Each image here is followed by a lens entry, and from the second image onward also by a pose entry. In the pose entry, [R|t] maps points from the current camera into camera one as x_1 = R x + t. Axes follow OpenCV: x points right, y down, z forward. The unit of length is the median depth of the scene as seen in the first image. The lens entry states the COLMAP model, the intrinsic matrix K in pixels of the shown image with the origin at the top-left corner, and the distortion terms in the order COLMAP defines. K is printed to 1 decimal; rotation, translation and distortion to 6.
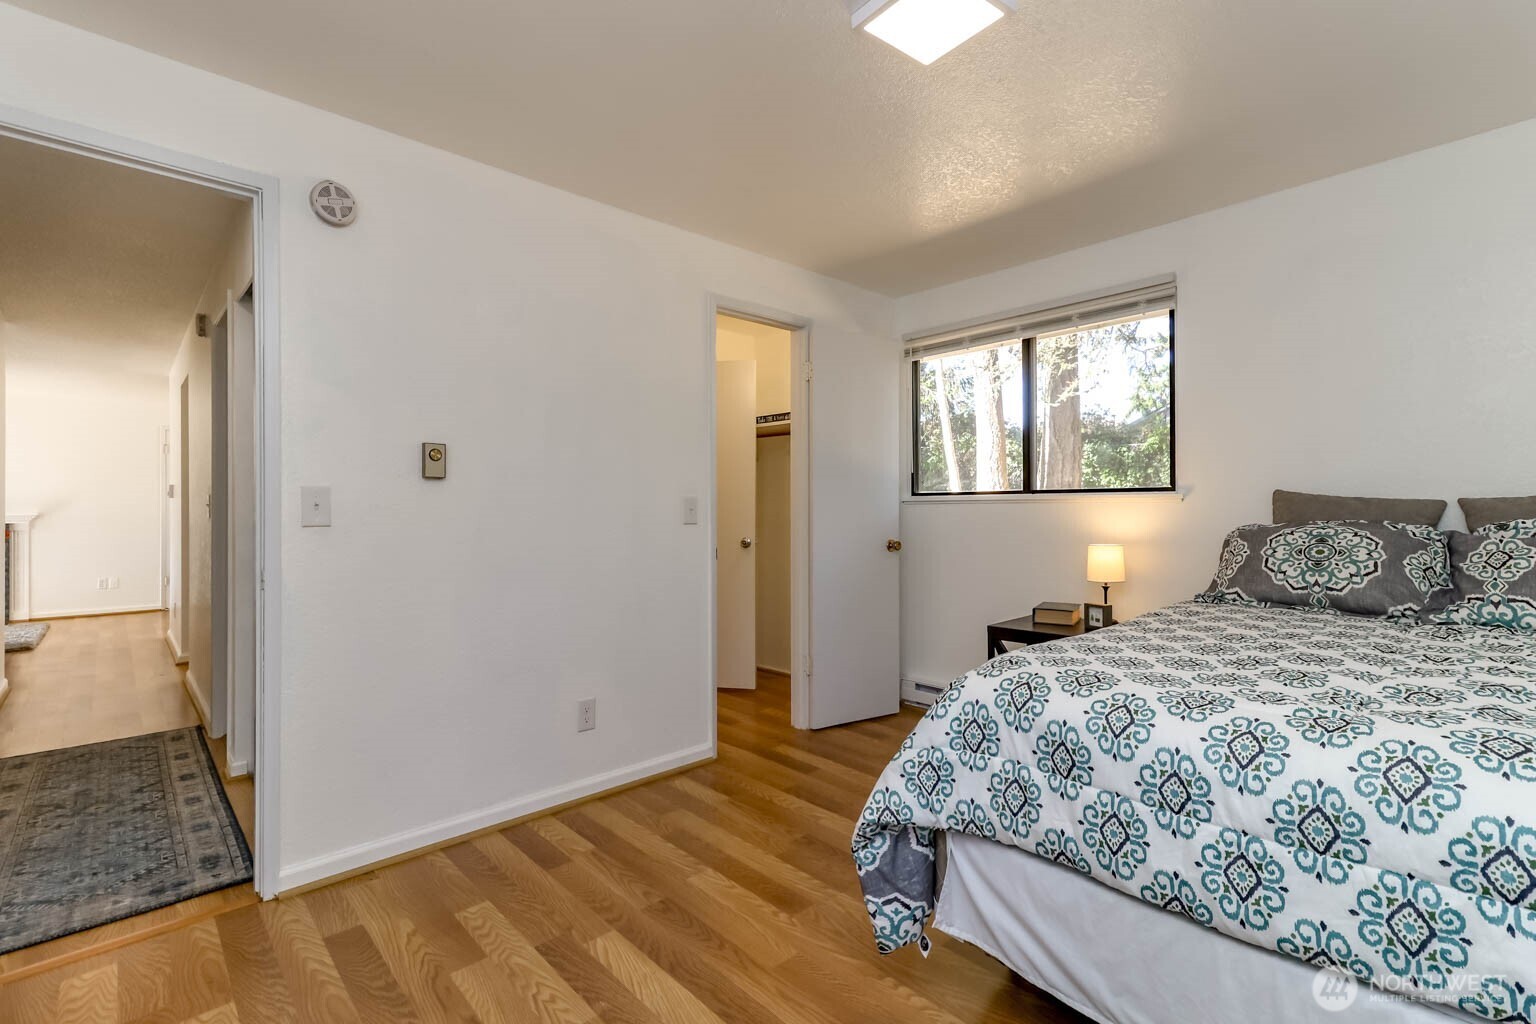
lens RADIAL K [[692.7, 0, 765.7], [0, 692.7, 509.6], [0, 0, 1]] dist [0.020919, -0.000024]
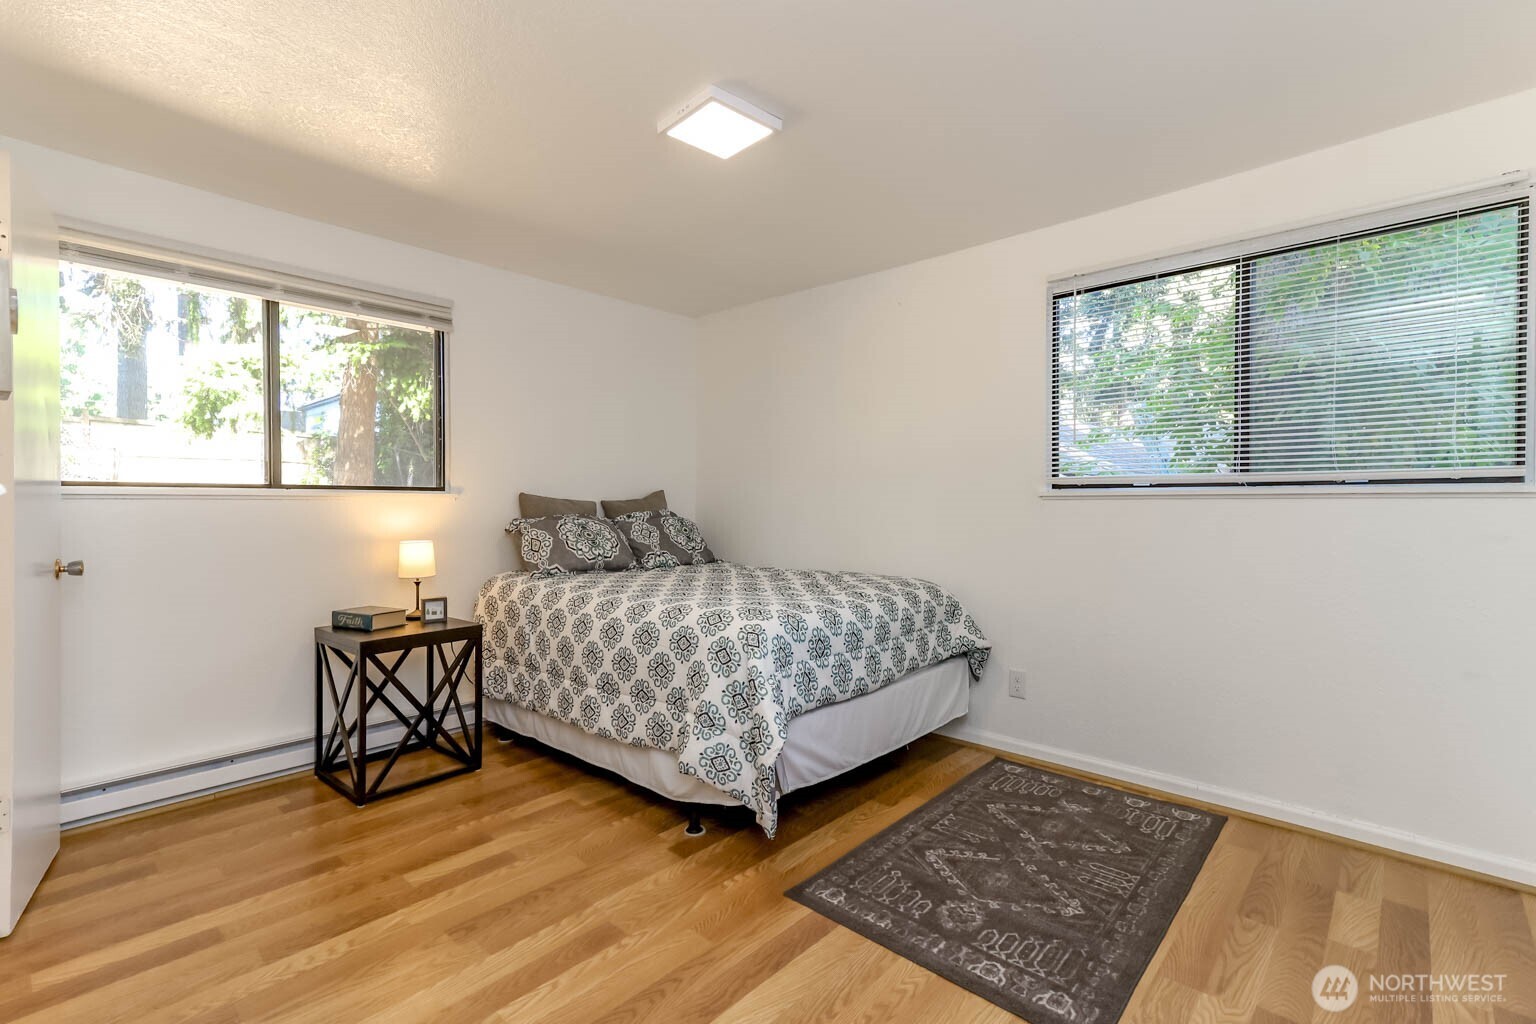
lens RADIAL K [[692.7, 0, 765.7], [0, 692.7, 509.6], [0, 0, 1]] dist [0.020919, -0.000024]
pose [[-0.078103, -0.004057, 0.996937, -0.762443], [-0.000734, 0.999992, 0.004012, -0.001677], [-0.996945, -0.000419, -0.078105, 0.731975]]
